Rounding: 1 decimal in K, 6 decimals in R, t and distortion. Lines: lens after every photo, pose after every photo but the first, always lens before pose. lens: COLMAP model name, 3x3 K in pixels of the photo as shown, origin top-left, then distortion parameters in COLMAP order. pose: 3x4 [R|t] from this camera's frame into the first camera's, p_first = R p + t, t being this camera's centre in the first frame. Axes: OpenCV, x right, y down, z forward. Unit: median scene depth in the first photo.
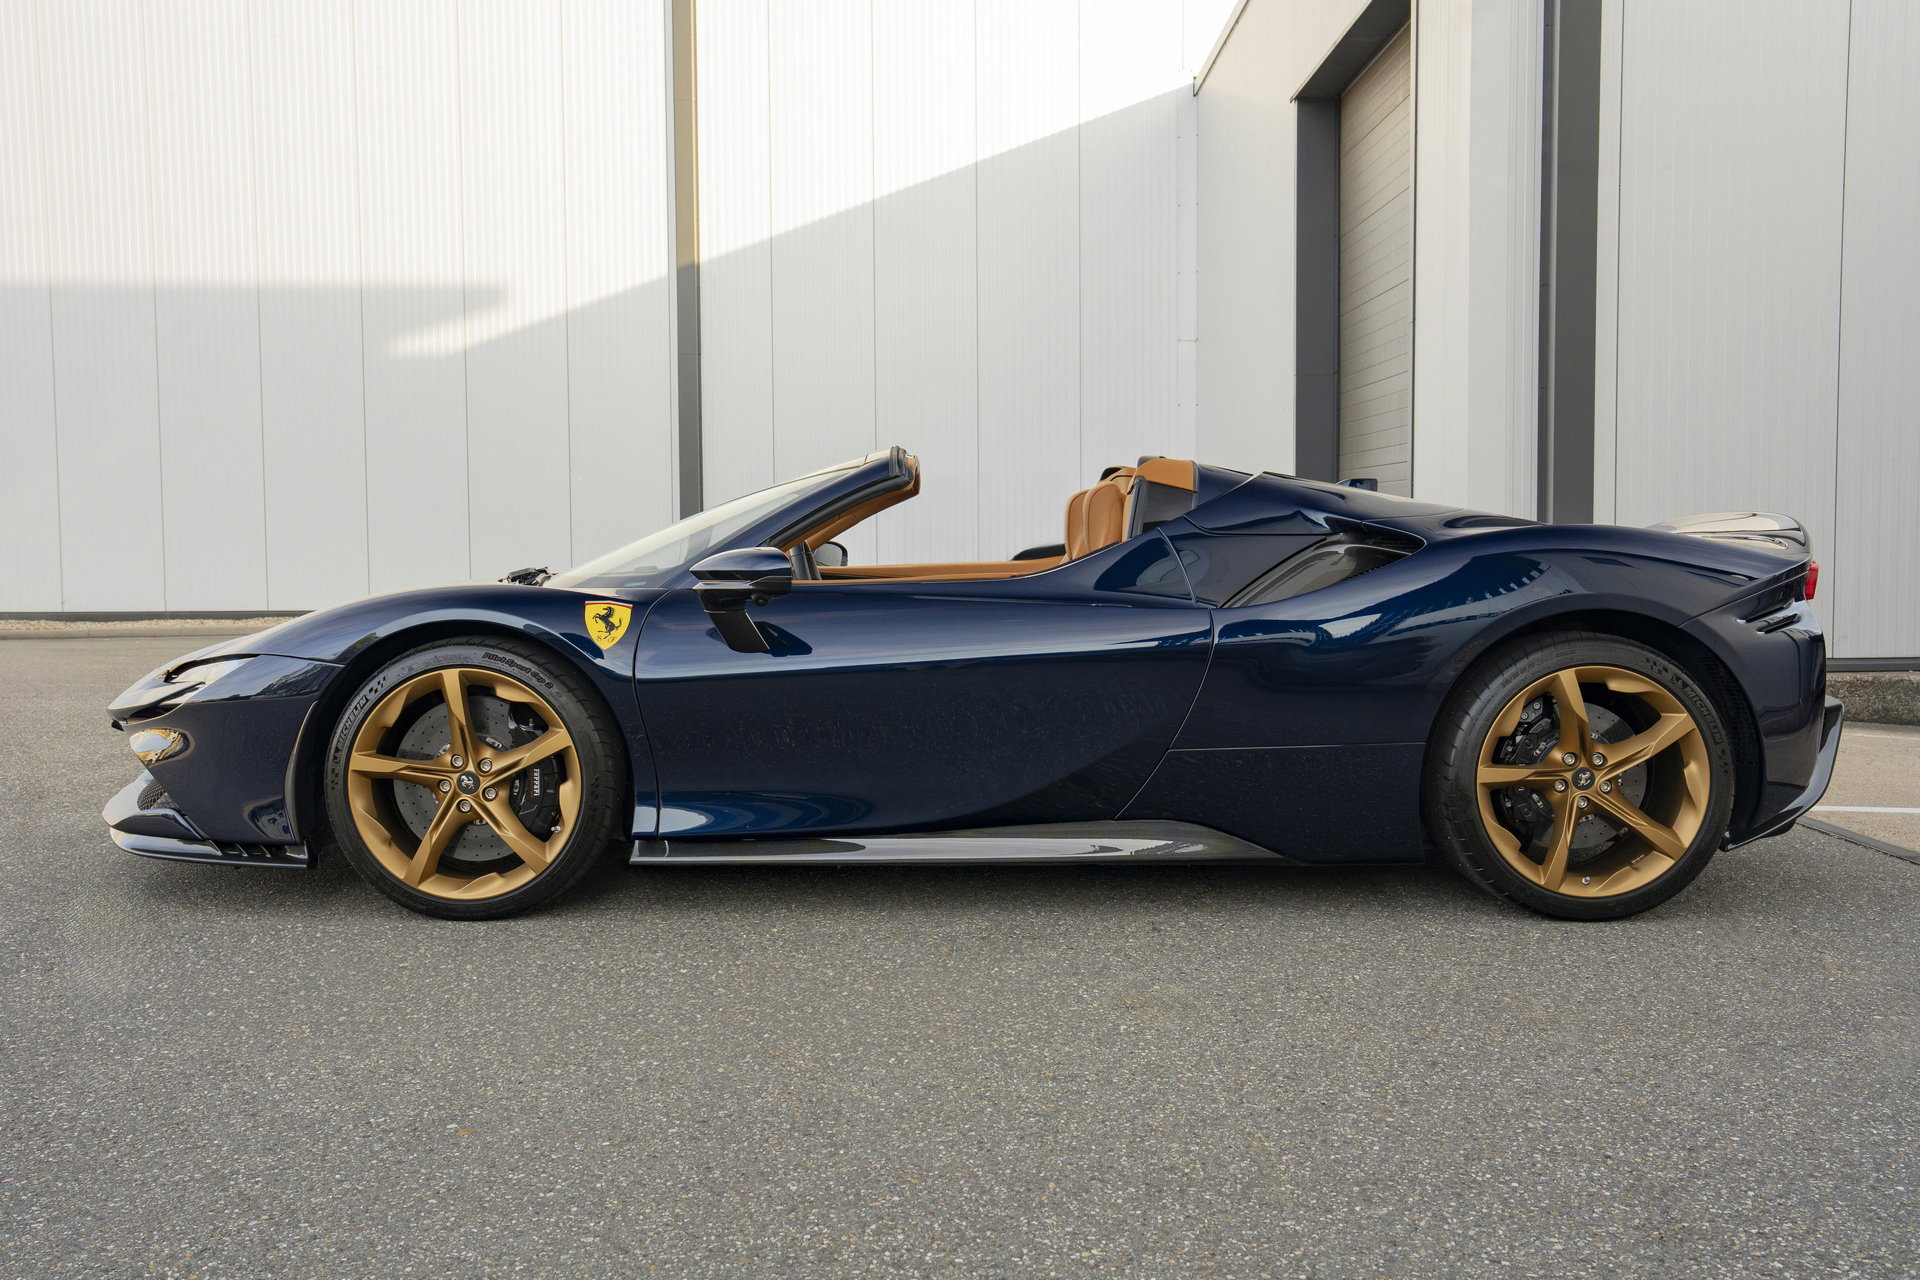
lens RADIAL K [[1851.3, 0, 959.9], [0, 1851.3, 611.9], [0, 0, 1]] dist [-0.027600, 0.154939]
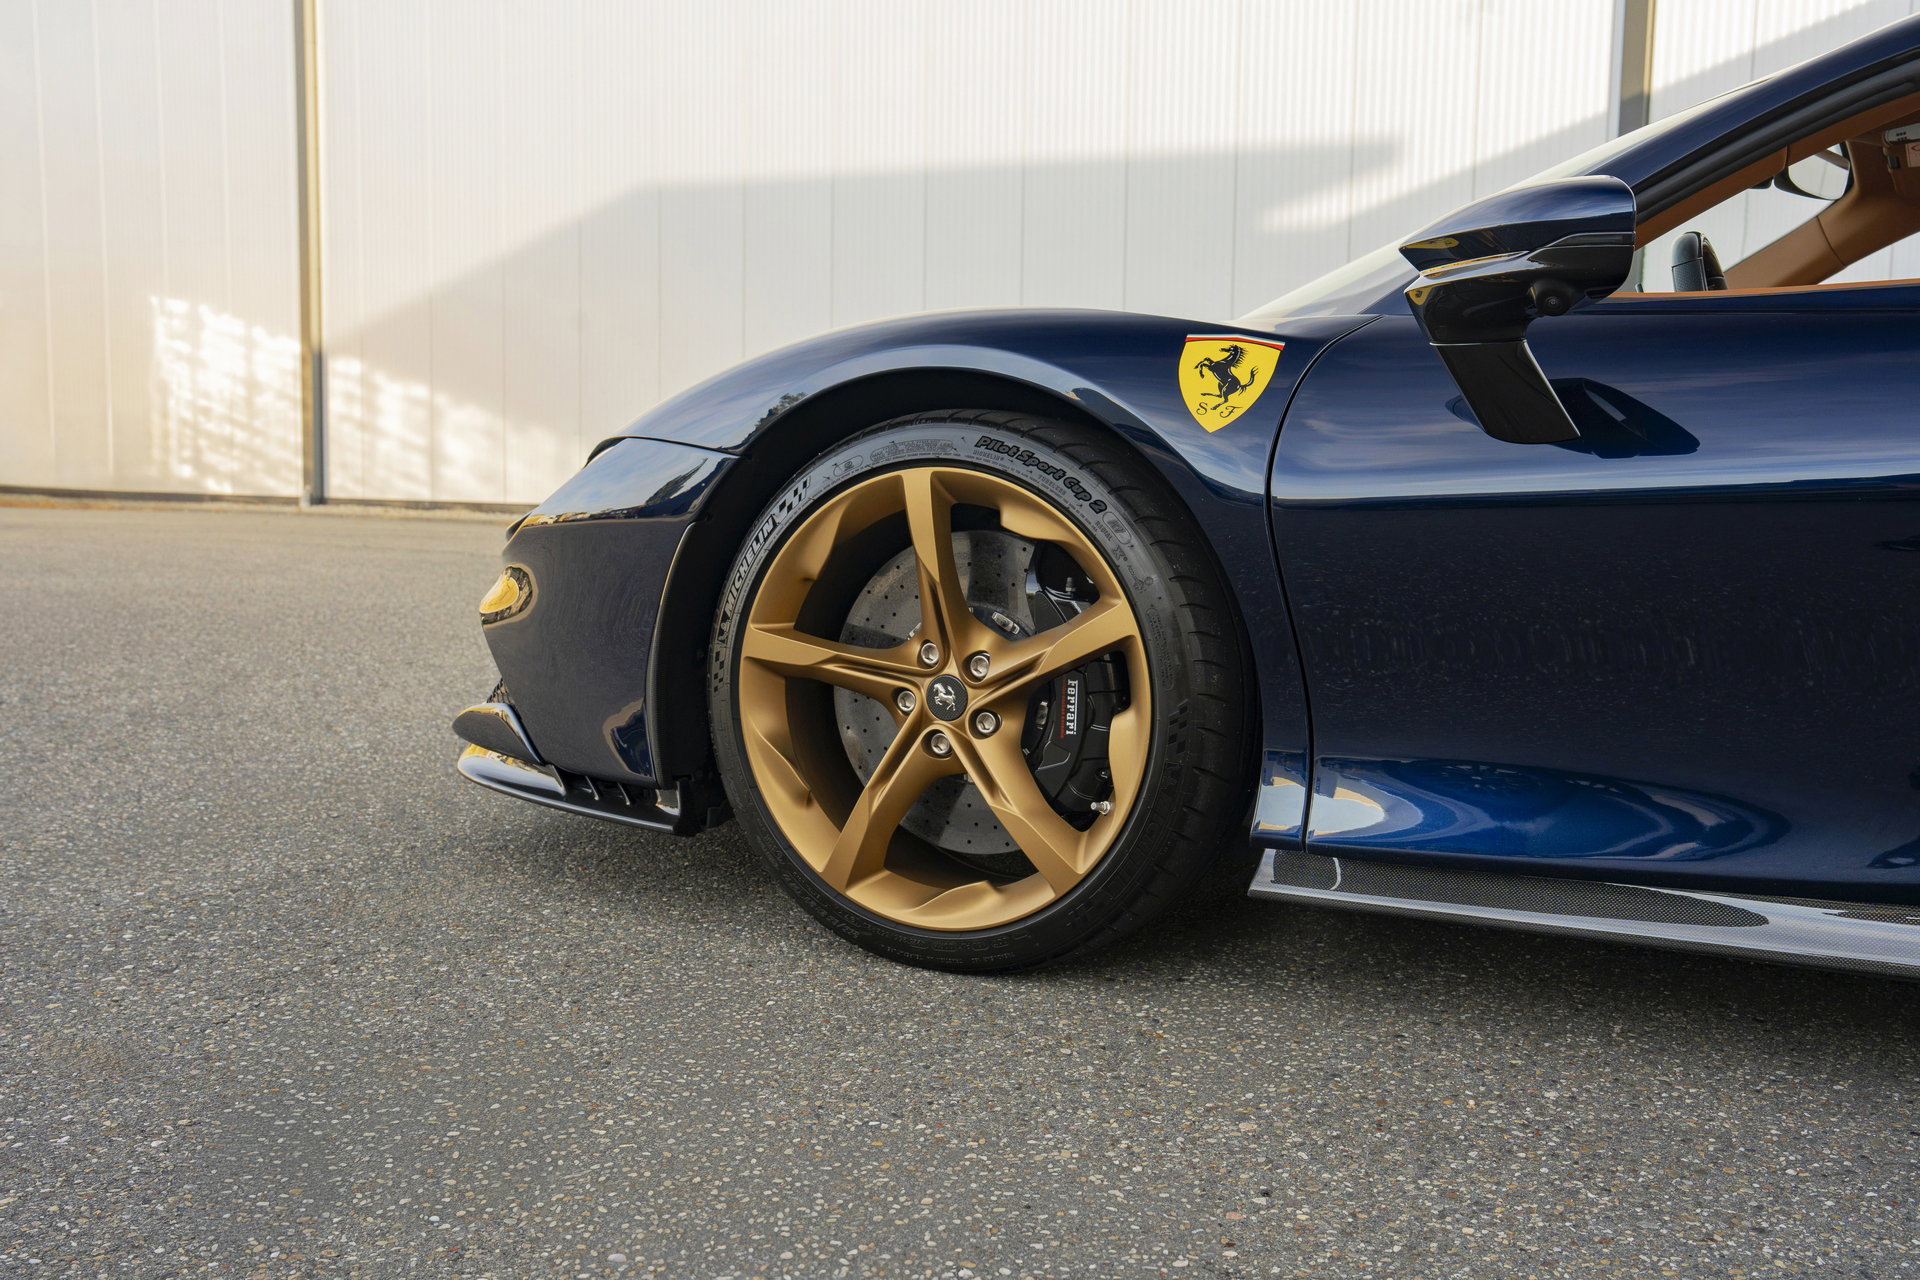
lens RADIAL K [[1909.1, 0, 958.2], [0, 1909.1, 642.5], [0, 0, 1]] dist [0.007417, 0.016958]
pose [[0.880619, 0.059237, -0.470108, -0.019820], [-0.040580, 0.997938, 0.049732, 0.051356], [0.472084, -0.024718, 0.881207, 0.544271]]
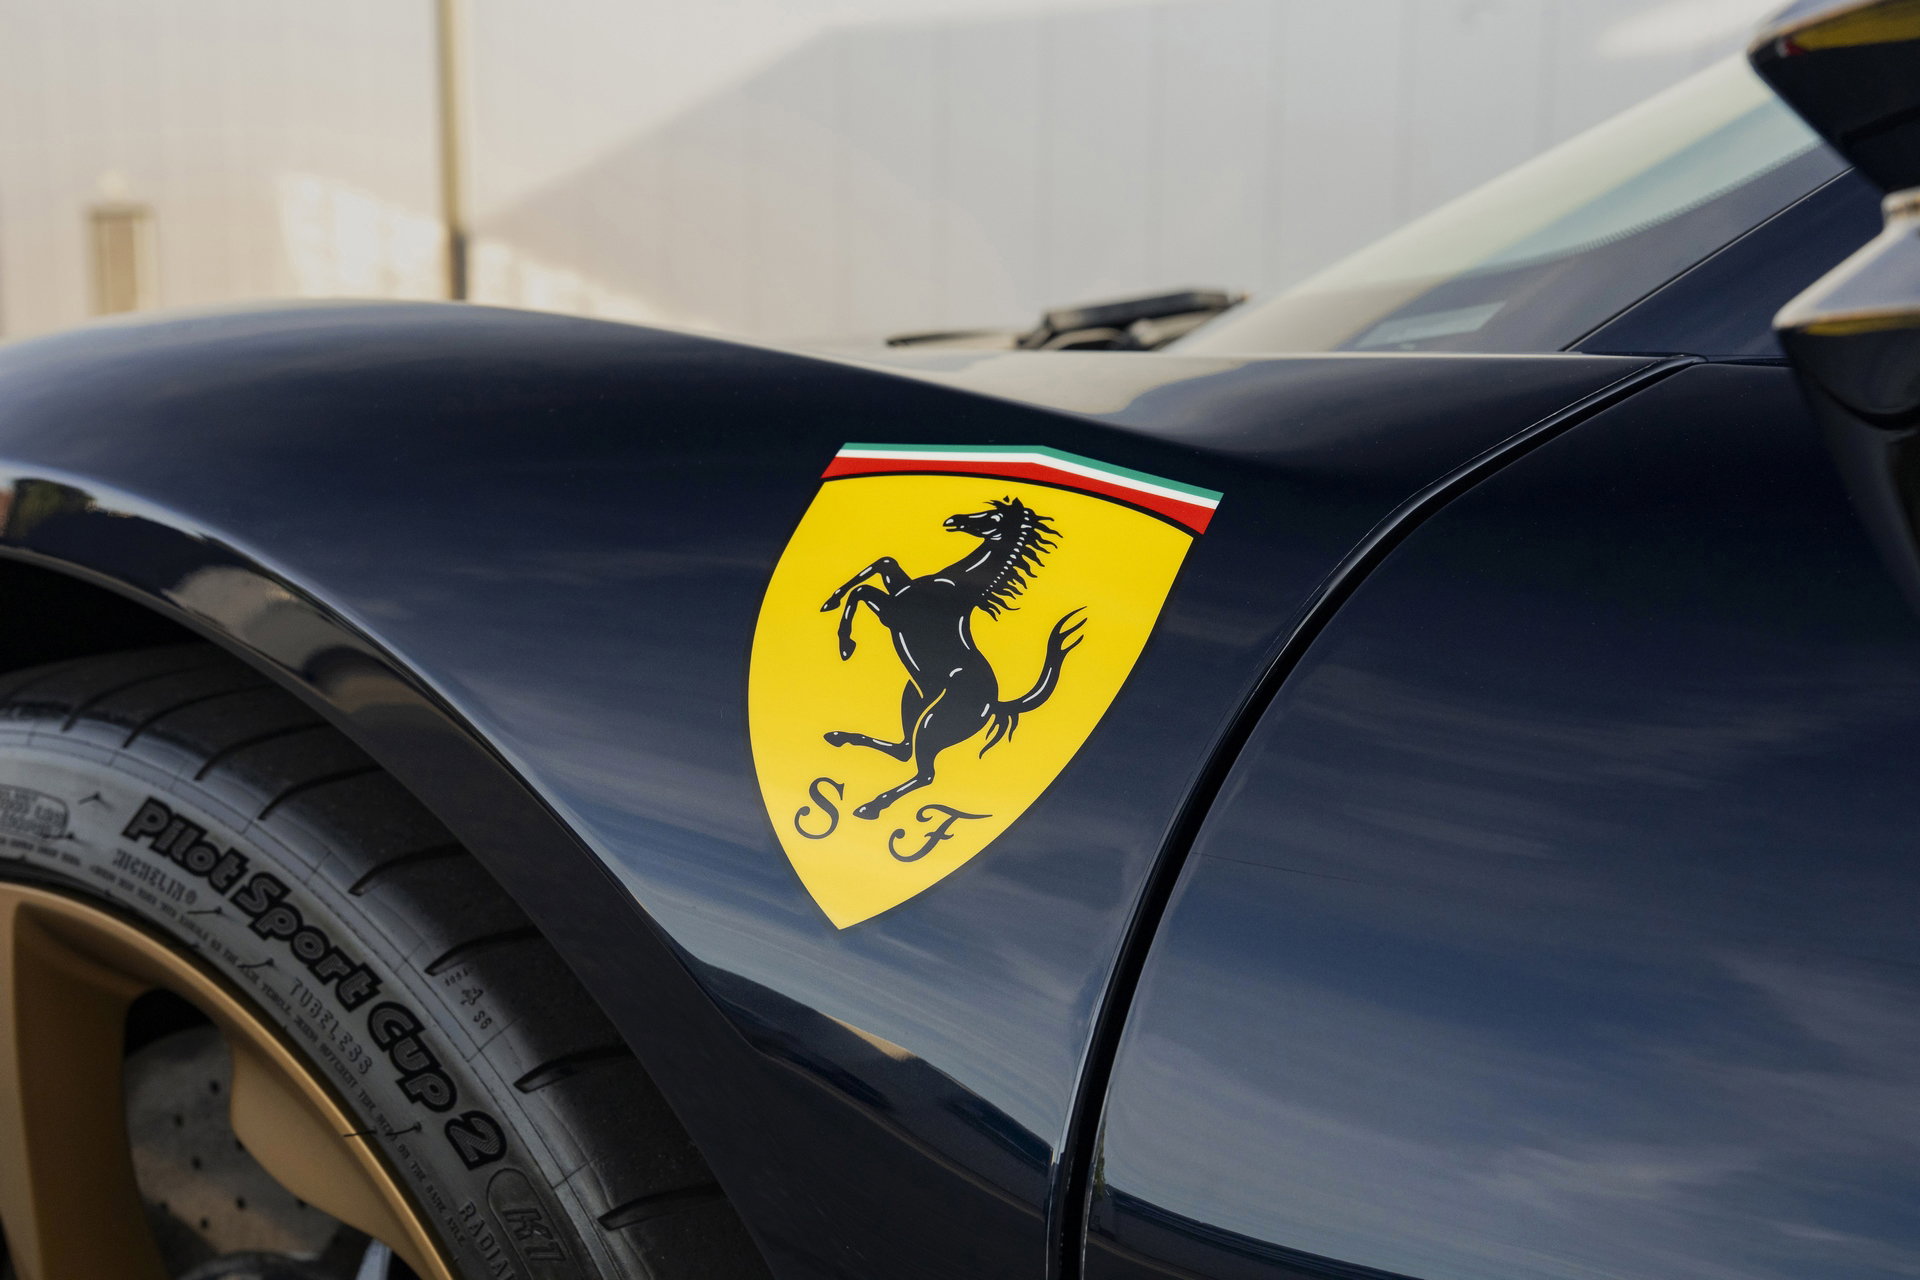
lens RADIAL K [[2193.1, 0, 960.0], [0, 2193.1, 640.0], [0, 0, 1]] dist [0.000994, 0.001706]
pose [[0.816128, 0.086720, -0.571327, -0.118591], [-0.042606, 0.995015, 0.090168, -0.006426], [0.576298, -0.049246, 0.815755, 0.900511]]
